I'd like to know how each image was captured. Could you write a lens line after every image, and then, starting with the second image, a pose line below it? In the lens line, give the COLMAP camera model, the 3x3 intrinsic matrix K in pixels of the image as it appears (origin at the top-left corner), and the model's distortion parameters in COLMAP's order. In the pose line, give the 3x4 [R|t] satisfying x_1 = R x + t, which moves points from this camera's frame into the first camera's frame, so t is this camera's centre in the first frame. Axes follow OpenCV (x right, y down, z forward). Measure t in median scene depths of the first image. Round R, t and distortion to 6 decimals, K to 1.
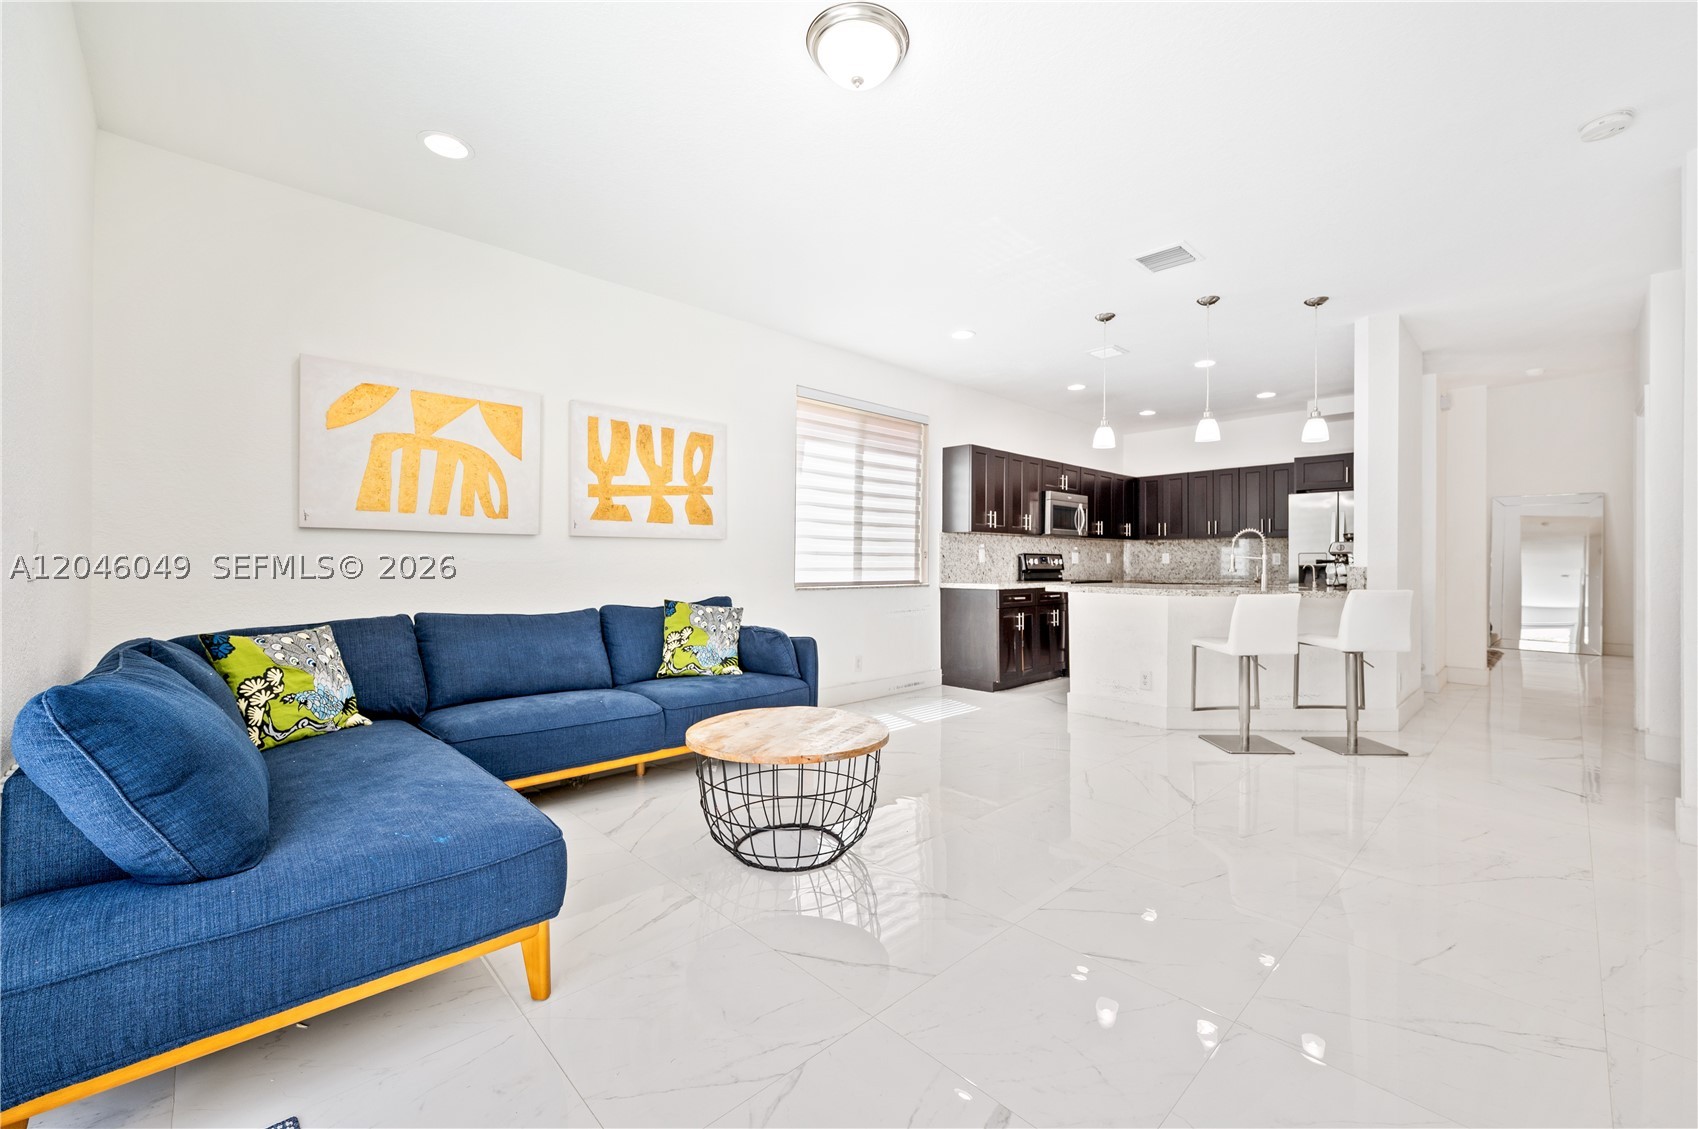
lens RADIAL K [[675.2, 0, 876.2], [0, 675.2, 559.9], [0, 0, 1]] dist [-0.000747, -0.000163]
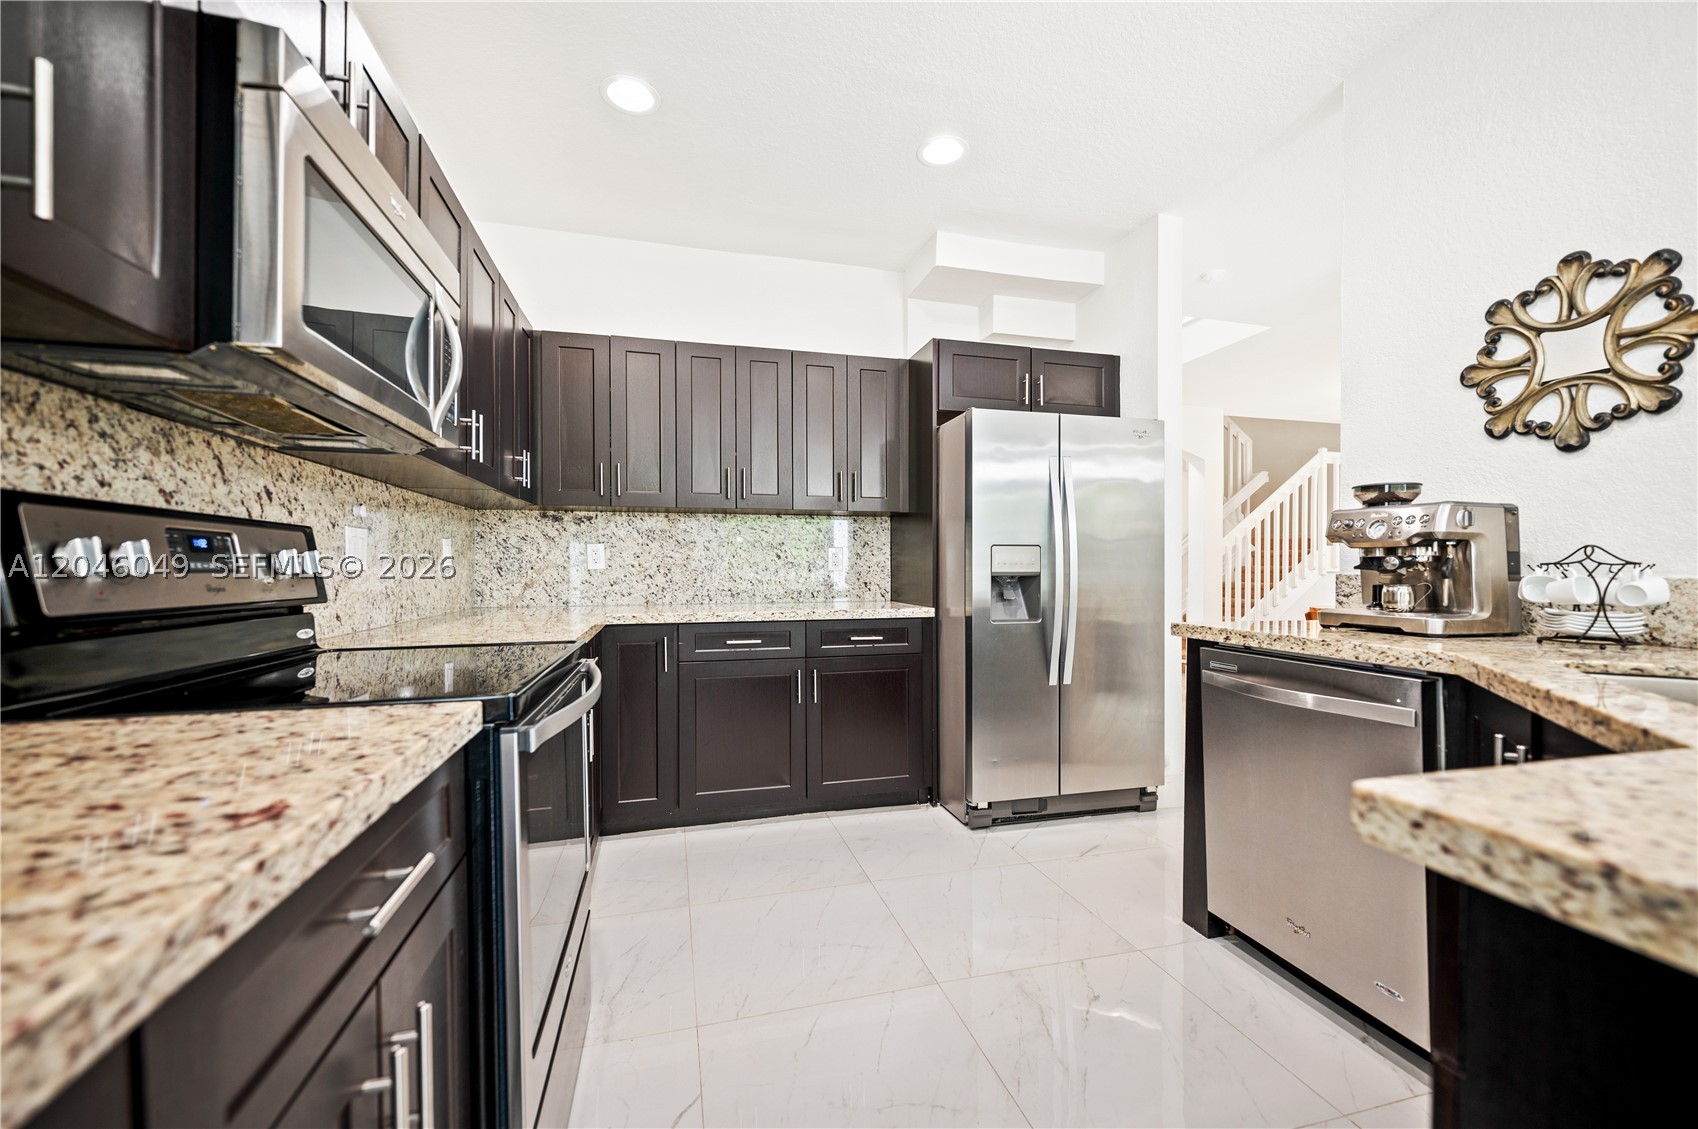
lens RADIAL K [[653.9, 0, 841.7], [0, 653.9, 571.9], [0, 0, 1]] dist [0.000272, -0.000012]
pose [[0.495984, -0.006667, 0.868306, 0.208559], [-0.002038, 0.999959, 0.008842, 0.004010], [-0.868329, -0.006155, 0.495950, 0.876885]]
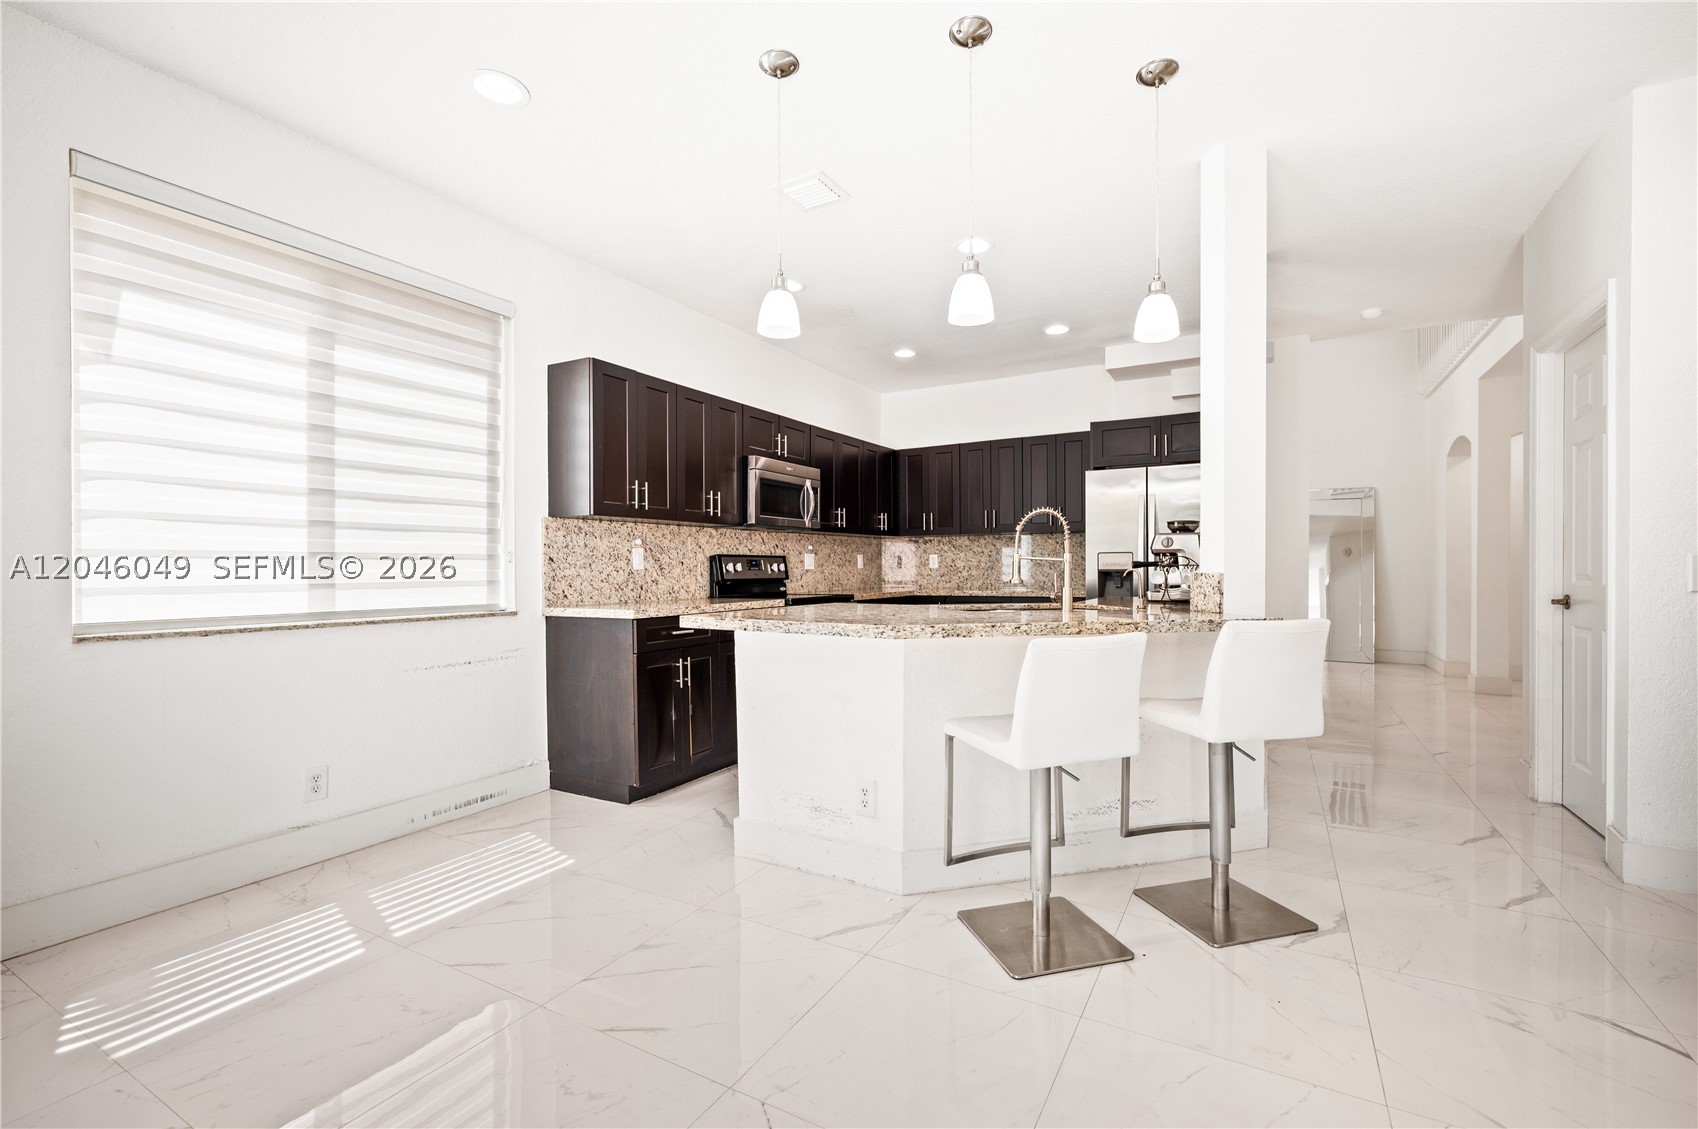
lens RADIAL K [[717.4, 0, 878.7], [0, 717.4, 572.2], [0, 0, 1]] dist [-0.000183, 0.000013]
pose [[0.955250, -0.010507, 0.295614, 0.177099], [0.007368, 0.999904, 0.011733, 0.000052], [-0.295709, -0.009030, 0.955235, 0.339834]]
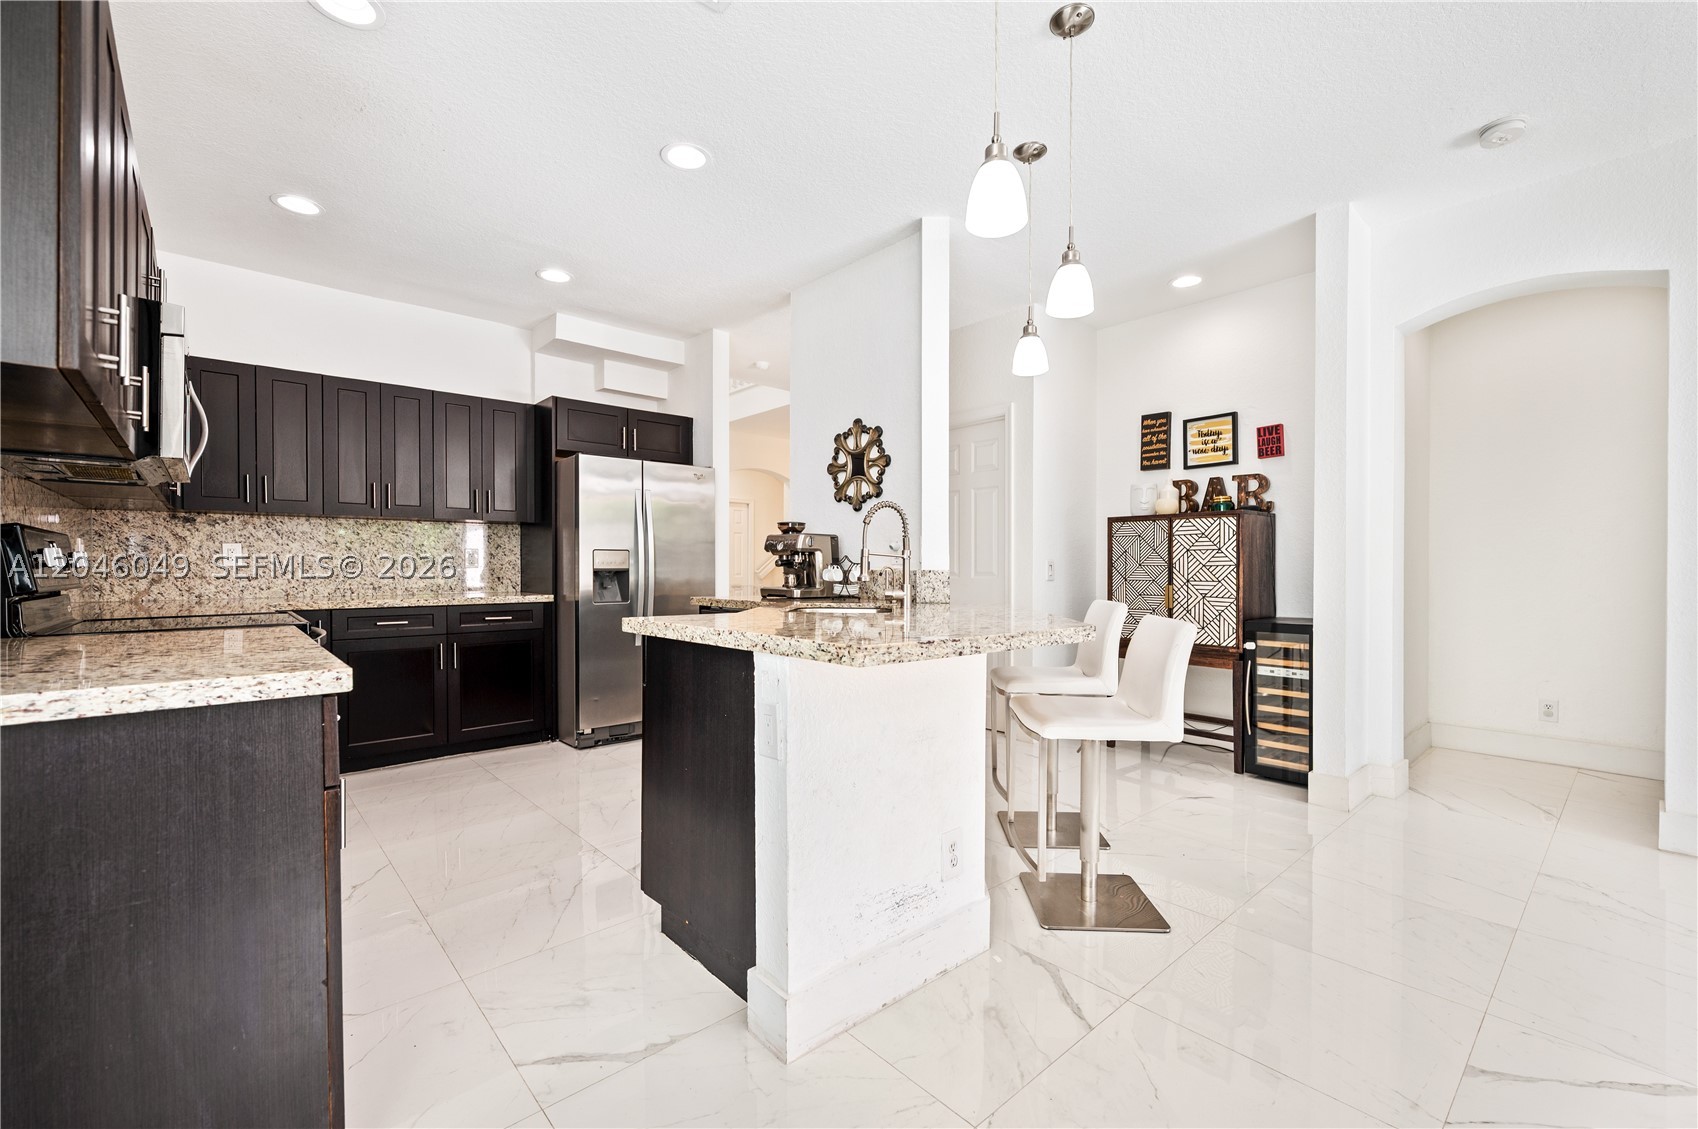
lens RADIAL K [[704.1, 0, 817.4], [0, 704.1, 572.2], [0, 0, 1]] dist [-0.001585, -0.000214]
pose [[0.065884, -0.008712, 0.997789, -0.017141], [-0.004146, 0.999951, 0.009005, 0.004456], [-0.997819, -0.004730, 0.065845, 0.750640]]
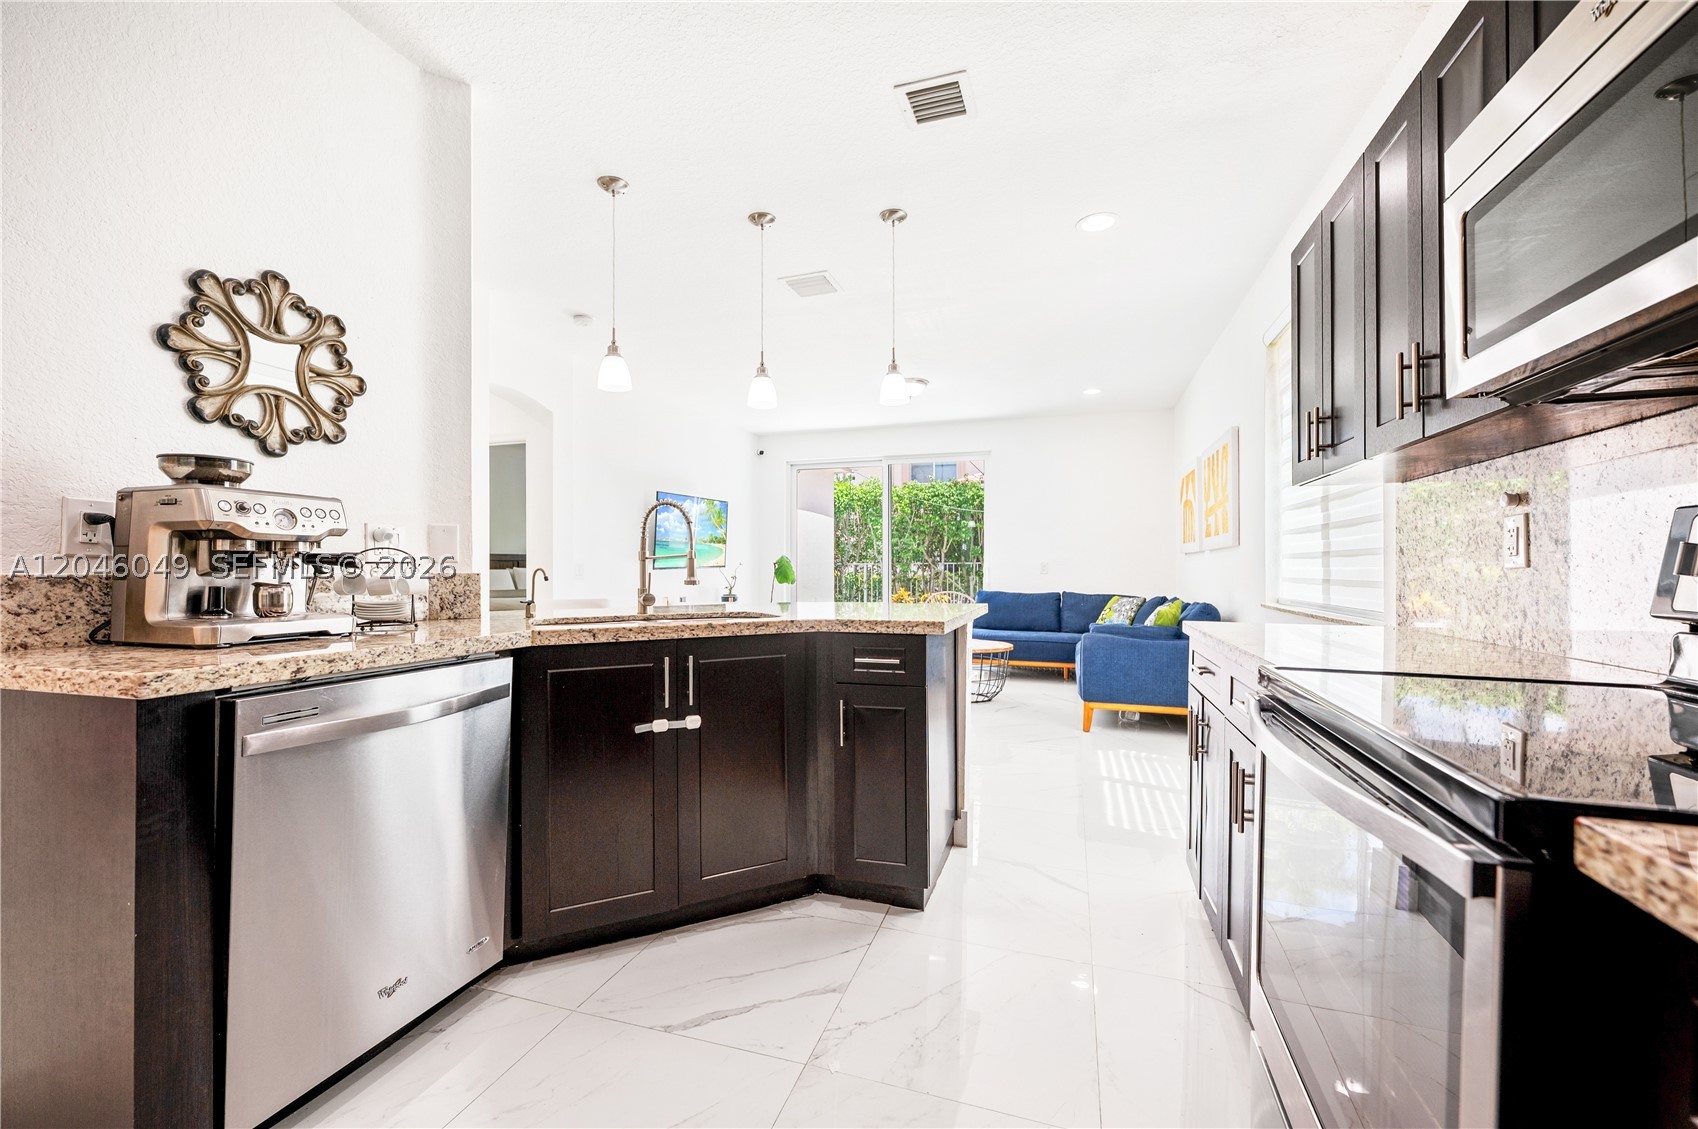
lens RADIAL K [[675.2, 0, 876.2], [0, 675.2, 559.9], [0, 0, 1]] dist [-0.000747, -0.000163]
pose [[-0.872665, -0.009408, -0.488229, 0.488670], [-0.005257, 0.999937, -0.009872, 0.003874], [0.488291, -0.006049, -0.872660, 1.126610]]
